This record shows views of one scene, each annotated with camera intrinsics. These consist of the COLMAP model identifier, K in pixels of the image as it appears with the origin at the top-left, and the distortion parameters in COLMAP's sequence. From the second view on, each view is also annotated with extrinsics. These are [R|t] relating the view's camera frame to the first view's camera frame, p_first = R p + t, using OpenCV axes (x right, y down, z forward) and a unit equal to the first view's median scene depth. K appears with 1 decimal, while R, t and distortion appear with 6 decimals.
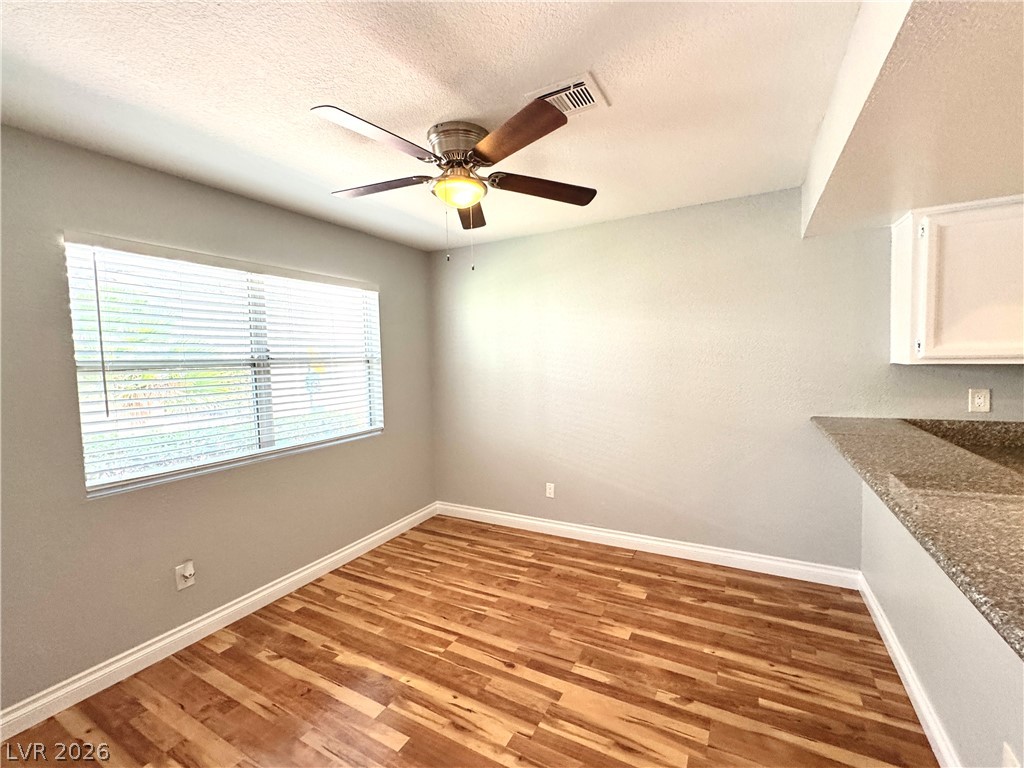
lens RADIAL K [[435.8, 0, 512.0], [0, 435.8, 384.0], [0, 0, 1]] dist [-0.003663, 0.000507]
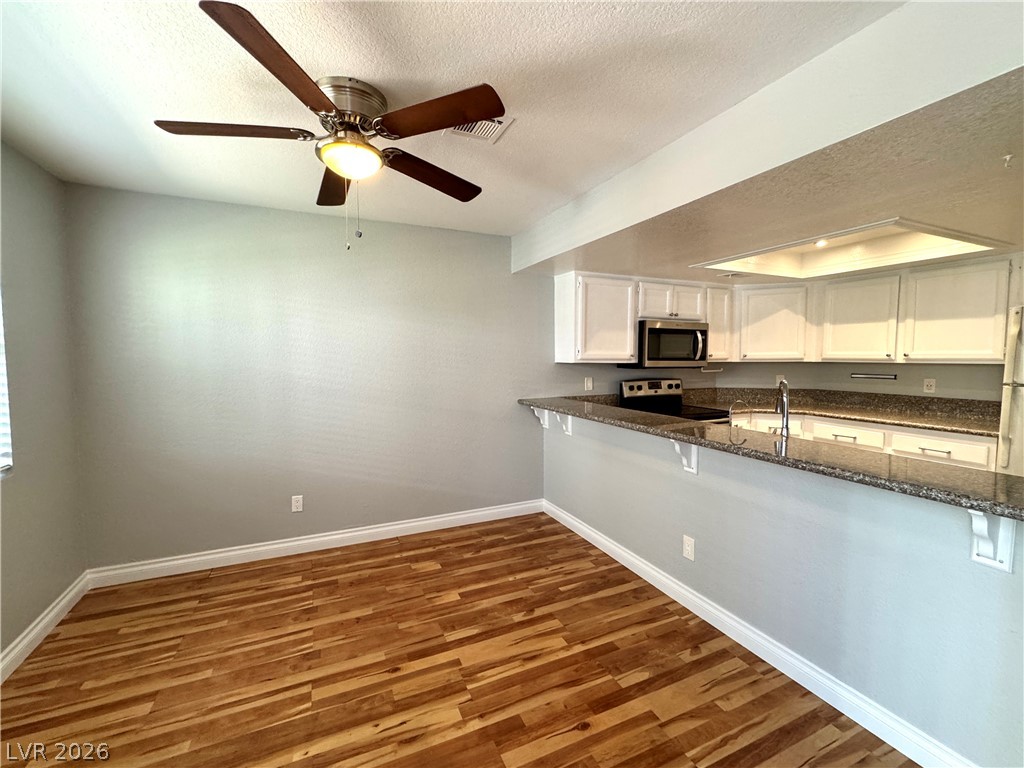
lens RADIAL K [[435.8, 0, 512.0], [0, 435.8, 384.0], [0, 0, 1]] dist [-0.003663, 0.000507]
pose [[0.599502, -0.024375, 0.800002, -0.500967], [0.032843, 0.999443, 0.005840, 0.016047], [-0.799699, 0.022773, 0.599969, 0.169376]]
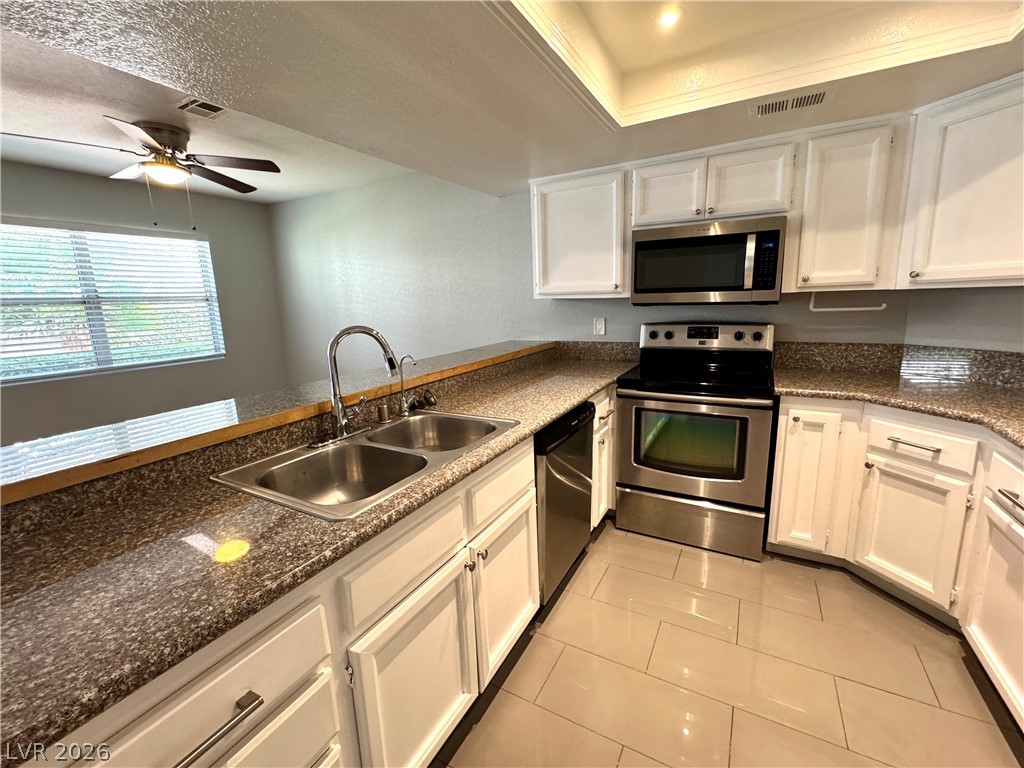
lens RADIAL K [[435.8, 0, 512.0], [0, 435.8, 384.0], [0, 0, 1]] dist [-0.003663, 0.000507]
pose [[0.999913, -0.001416, -0.013086, 0.764192], [0.003169, 0.990851, 0.134923, 0.029476], [0.012776, -0.134953, 0.990770, -0.338466]]
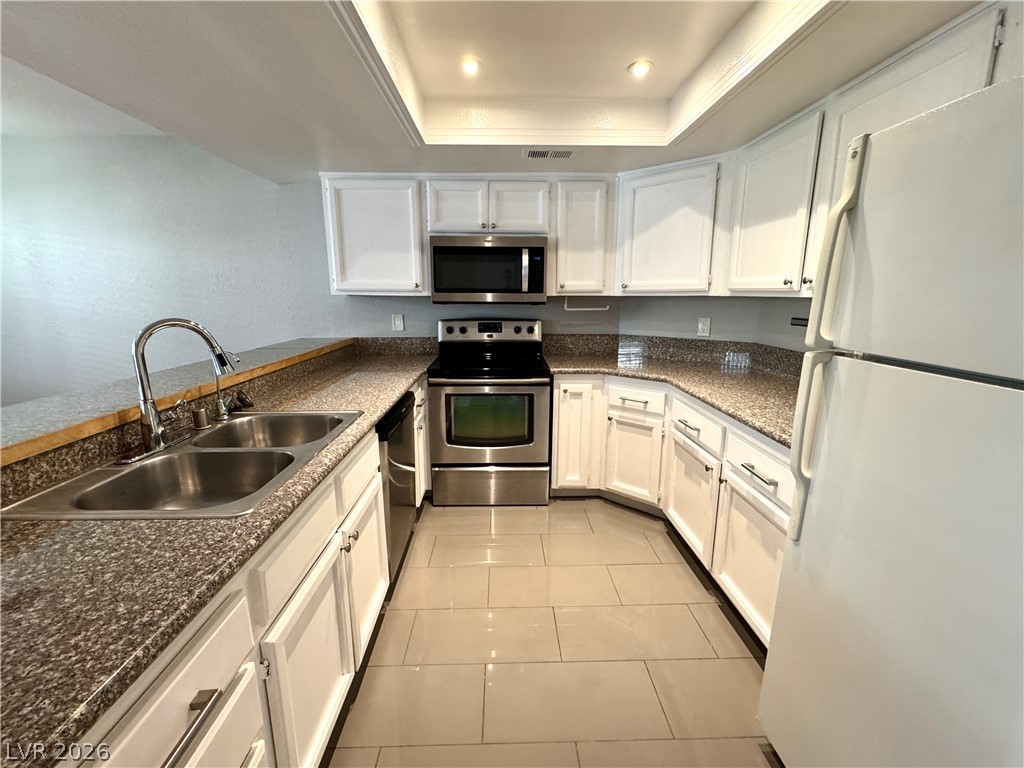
lens RADIAL K [[435.8, 0, 512.0], [0, 435.8, 384.0], [0, 0, 1]] dist [-0.003663, 0.000507]
pose [[0.866483, -0.072956, 0.493846, 0.633075], [0.004615, 0.990392, 0.138213, 0.038060], [-0.499185, -0.117480, 0.858495, -0.398943]]
